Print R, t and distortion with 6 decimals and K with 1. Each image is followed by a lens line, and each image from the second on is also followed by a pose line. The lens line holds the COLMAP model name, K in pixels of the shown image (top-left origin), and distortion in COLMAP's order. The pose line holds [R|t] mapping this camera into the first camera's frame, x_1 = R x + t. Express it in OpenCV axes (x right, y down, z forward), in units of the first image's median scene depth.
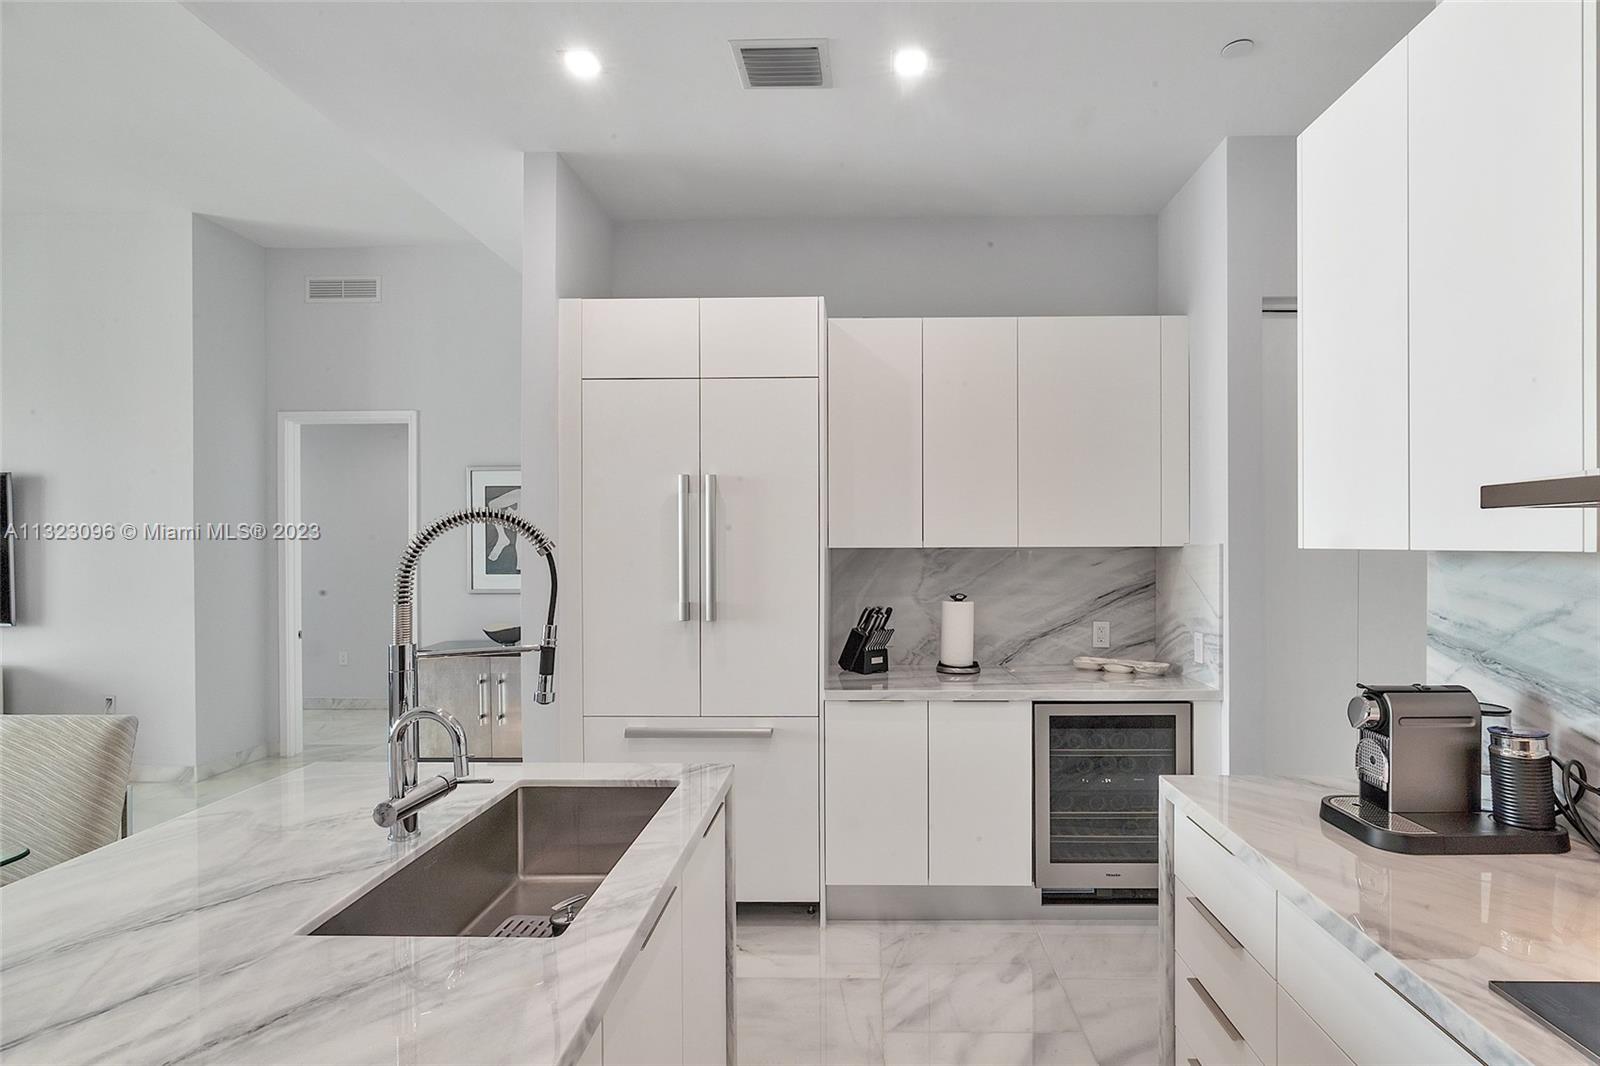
lens RADIAL K [[772.2, 0, 845.0], [0, 772.2, 548.3], [0, 0, 1]] dist [-0.004577, 0.000660]
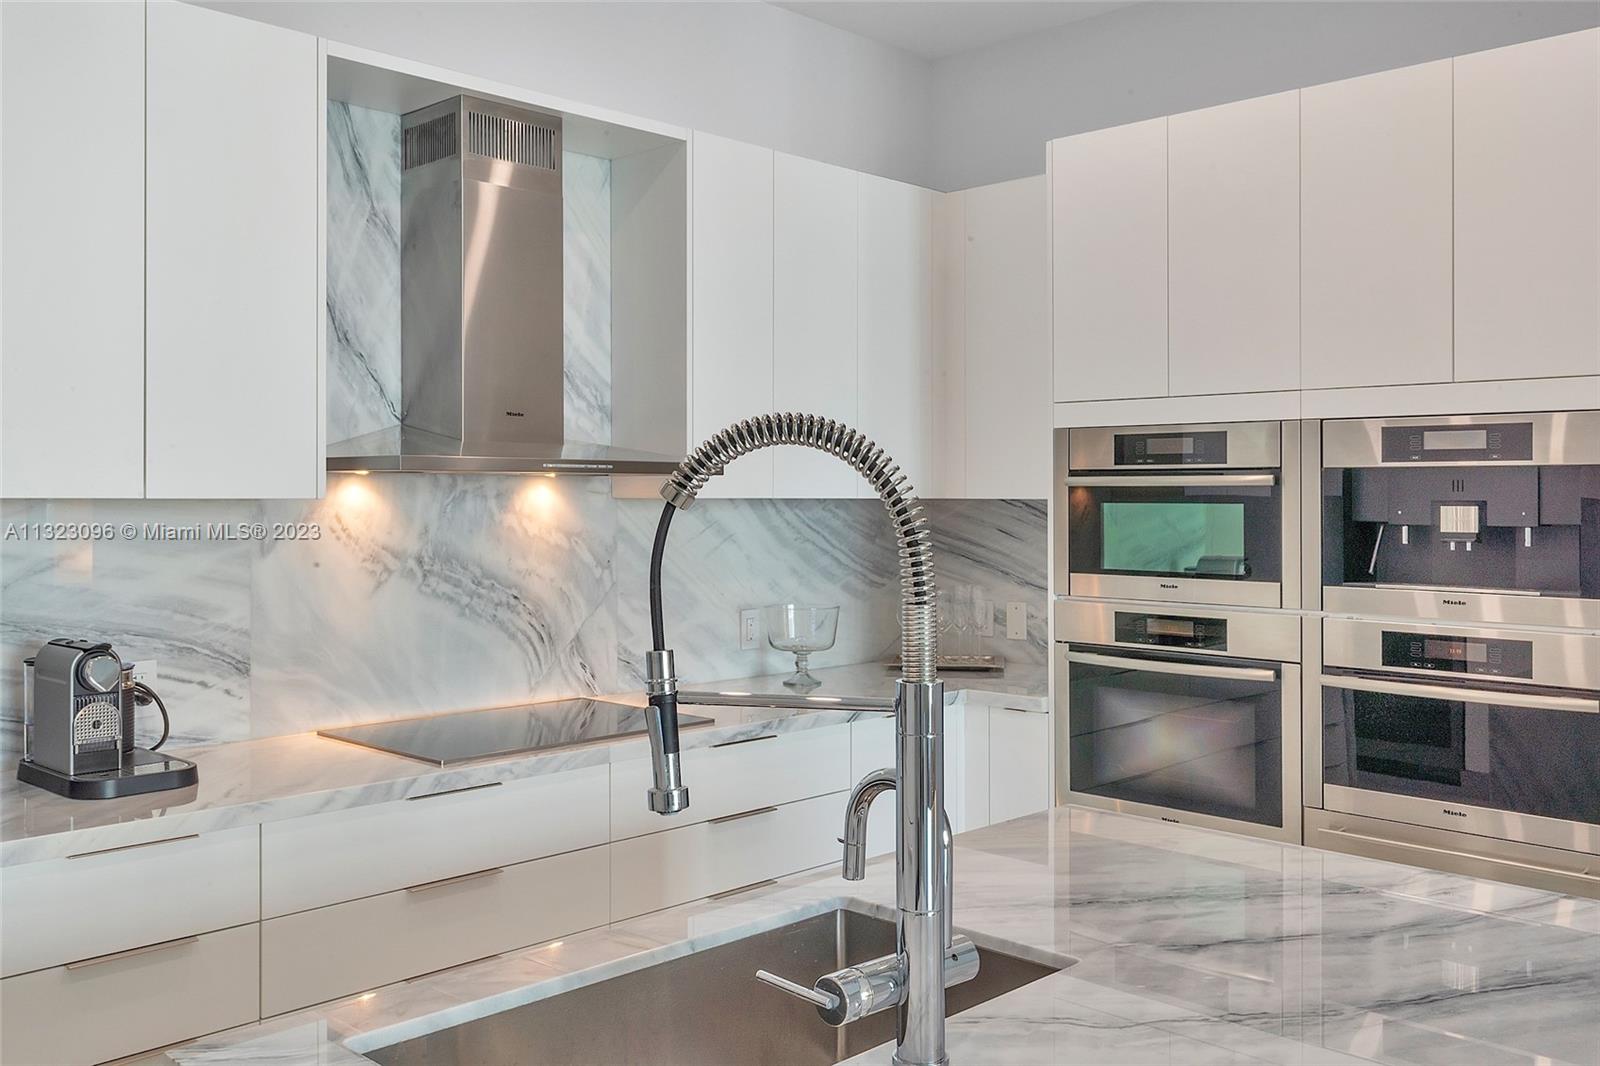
lens RADIAL K [[1419.6, 0, 801.3], [0, 1419.6, 502.7], [0, 0, 1]] dist [0.003951, 0.002431]
pose [[-0.729948, -0.001688, 0.683501, -0.947371], [0.003677, 0.999973, 0.006396, -0.000844], [-0.683493, 0.007182, -0.729922, 1.423658]]
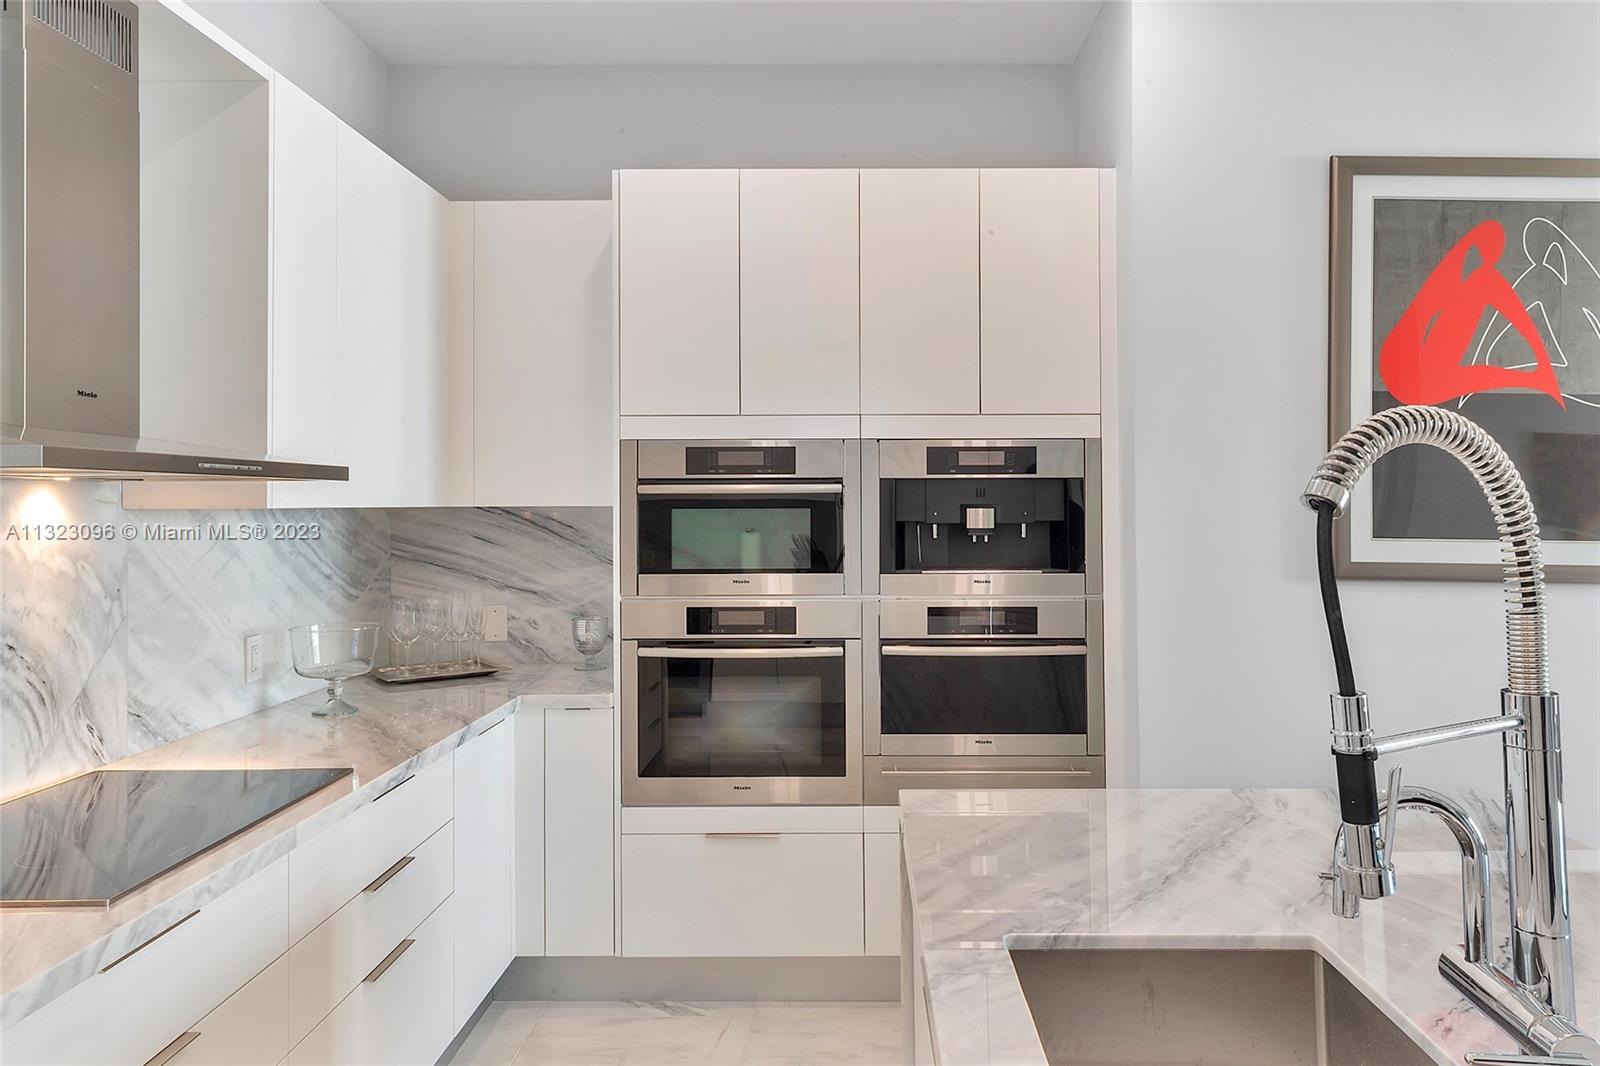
lens RADIAL K [[1110.2, 0, 855.7], [0, 1110.2, 486.8], [0, 0, 1]] dist [0.005623, -0.000145]
pose [[-0.999777, 0.007701, -0.019685, -0.109596], [0.007877, 0.999930, -0.008851, -0.003234], [0.019615, -0.009004, -0.999767, 1.393418]]
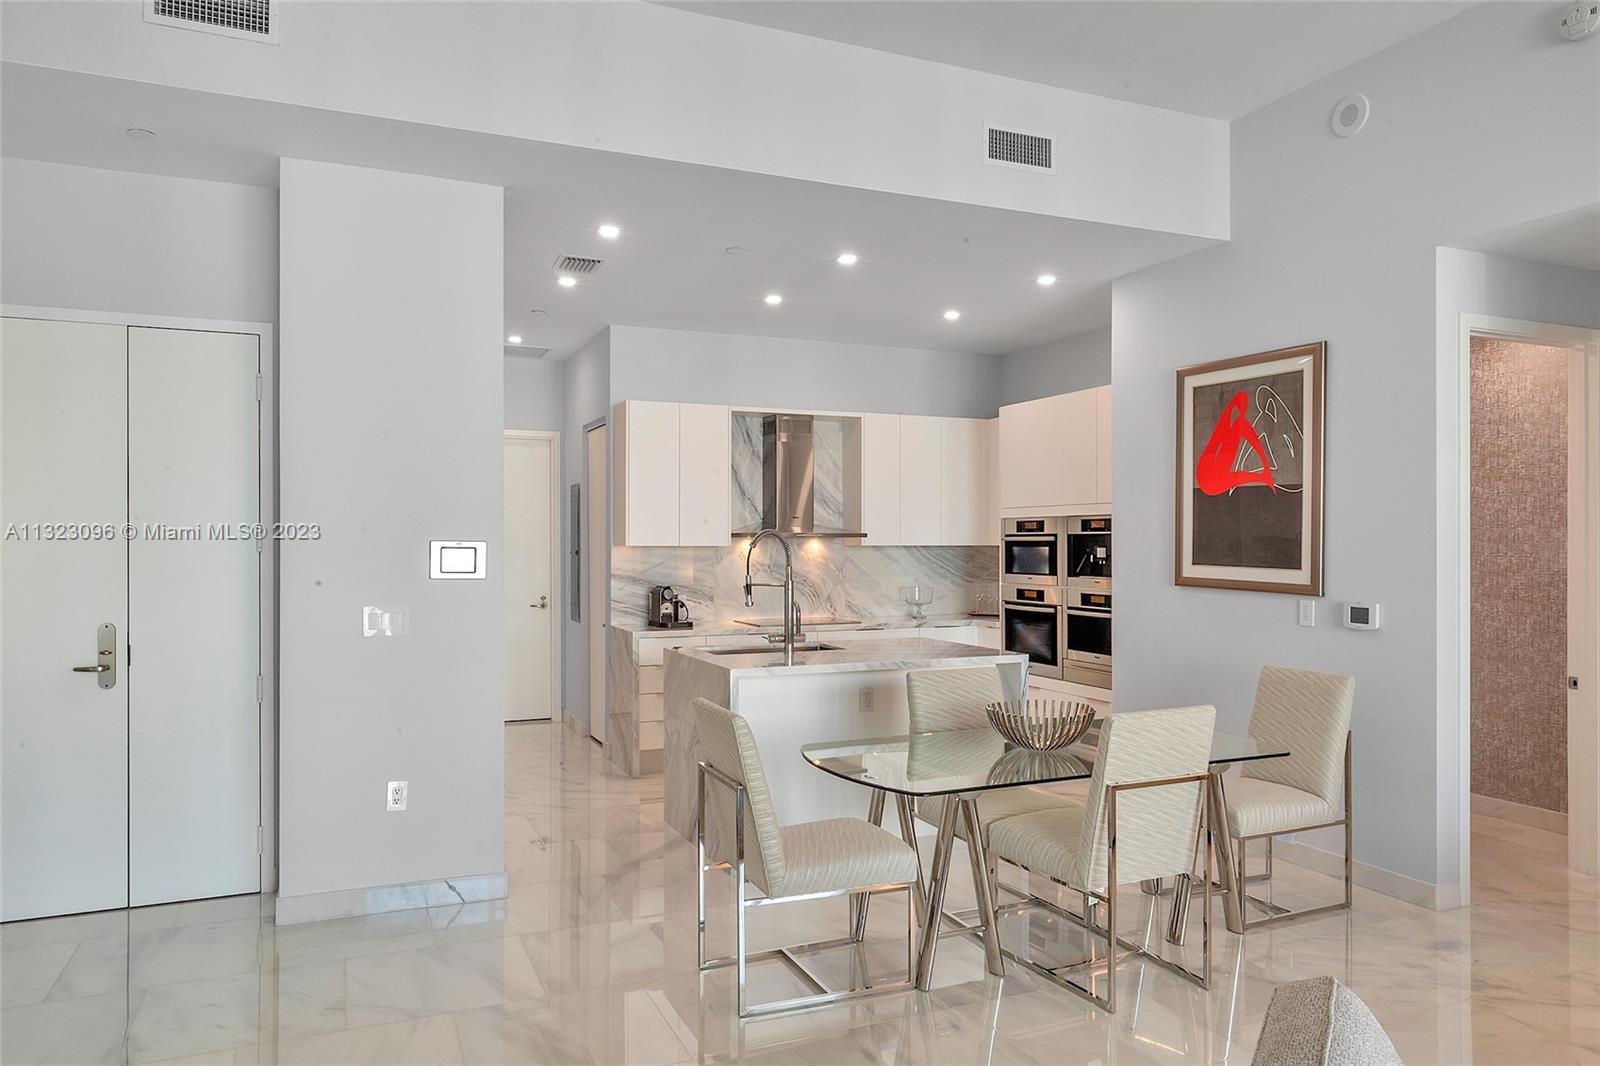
lens RADIAL K [[1070.5, 0, 800.0], [0, 1070.5, 533.0], [0, 0, 1]] dist [0.003727, -0.000689]
pose [[-0.413893, 0.011888, 0.910248, -3.238964], [0.006284, 0.999928, -0.010202, -0.002581], [-0.910304, 0.001497, -0.413938, 2.046313]]
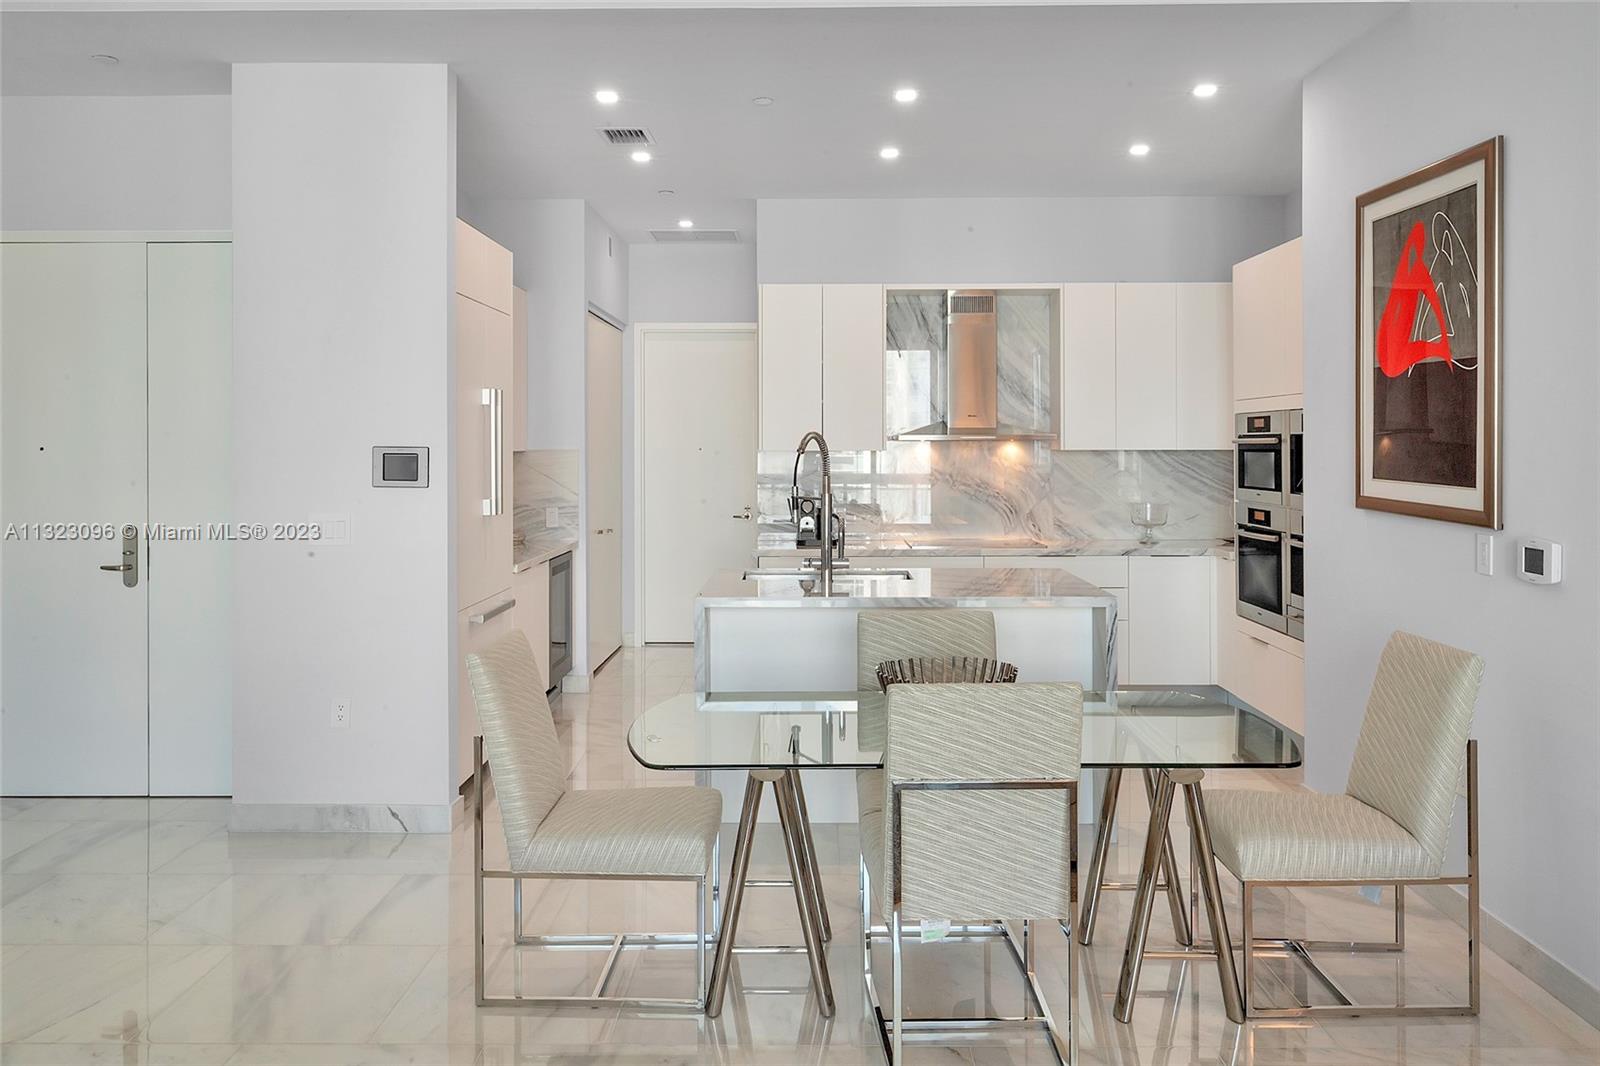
lens RADIAL K [[1218.6, 0, 803.7], [0, 1218.6, 438.4], [0, 0, 1]] dist [0.001960, 0.000206]
pose [[-0.010078, 0.009717, 0.999902, -3.308966], [0.007142, 0.999928, -0.009645, -0.000355], [-0.999924, 0.007044, -0.010147, 0.901412]]
